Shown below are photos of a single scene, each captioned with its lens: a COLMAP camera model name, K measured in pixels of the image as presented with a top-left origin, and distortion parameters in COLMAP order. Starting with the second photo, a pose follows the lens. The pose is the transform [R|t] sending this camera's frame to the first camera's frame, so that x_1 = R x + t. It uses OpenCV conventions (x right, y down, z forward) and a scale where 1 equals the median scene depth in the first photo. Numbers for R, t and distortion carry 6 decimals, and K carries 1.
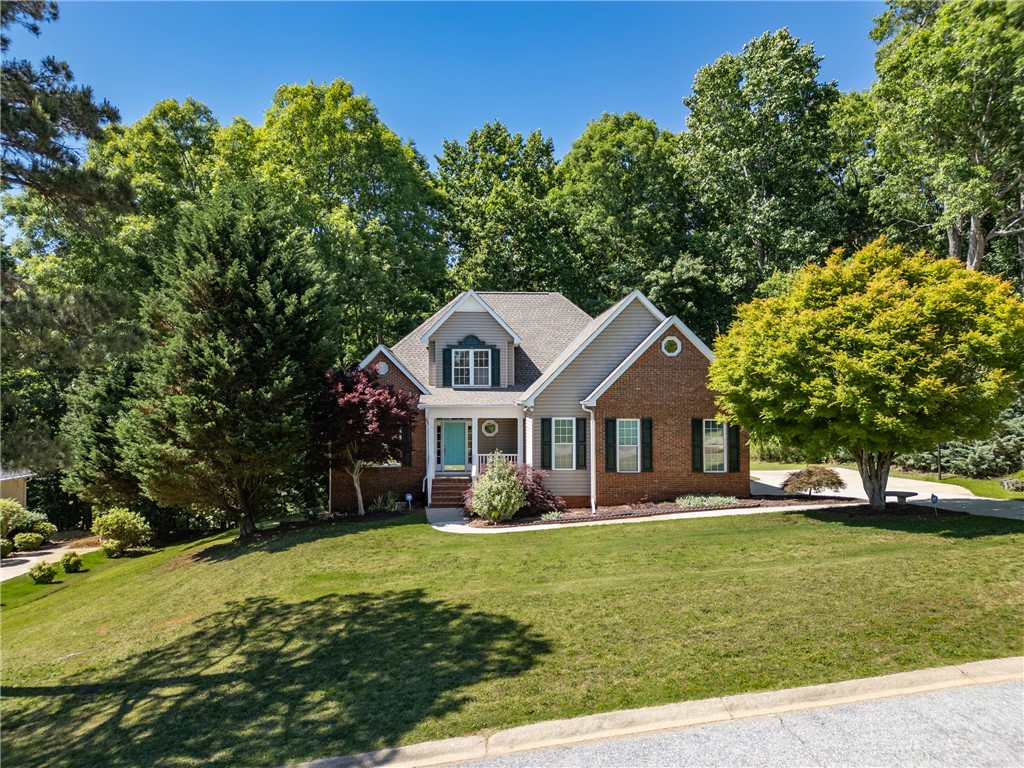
lens RADIAL K [[736.3, 0, 512.0], [0, 736.3, 384.0], [0, 0, 1]] dist [0.015117, -0.000449]
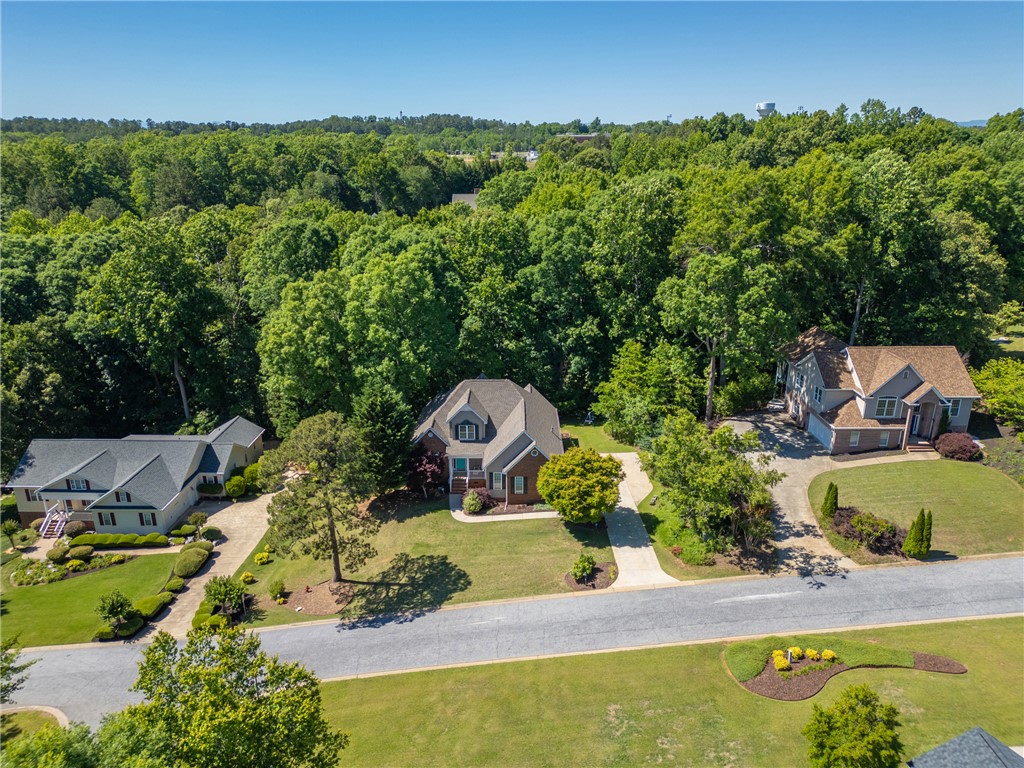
lens RADIAL K [[736.3, 0, 512.0], [0, 736.3, 384.0], [0, 0, 1]] dist [0.015117, -0.000449]
pose [[0.998574, 0.013314, -0.051693, 0.271699], [0.004649, 0.943029, 0.332678, -1.227949], [0.053177, -0.332444, 0.941623, -1.542930]]
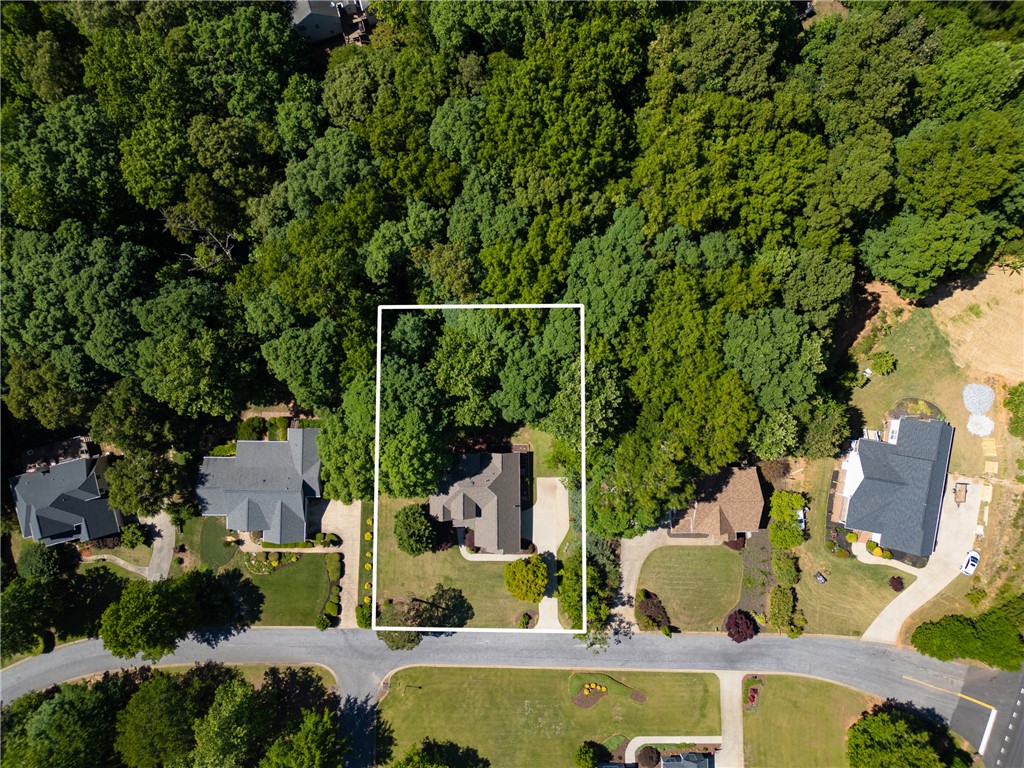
lens RADIAL K [[736.3, 0, 512.0], [0, 736.3, 384.0], [0, 0, 1]] dist [0.015117, -0.000449]
pose [[0.999143, 0.040086, -0.010320, 0.289415], [0.011602, -0.031867, 0.999425, -5.187112], [0.039734, -0.998688, -0.032304, 2.354454]]
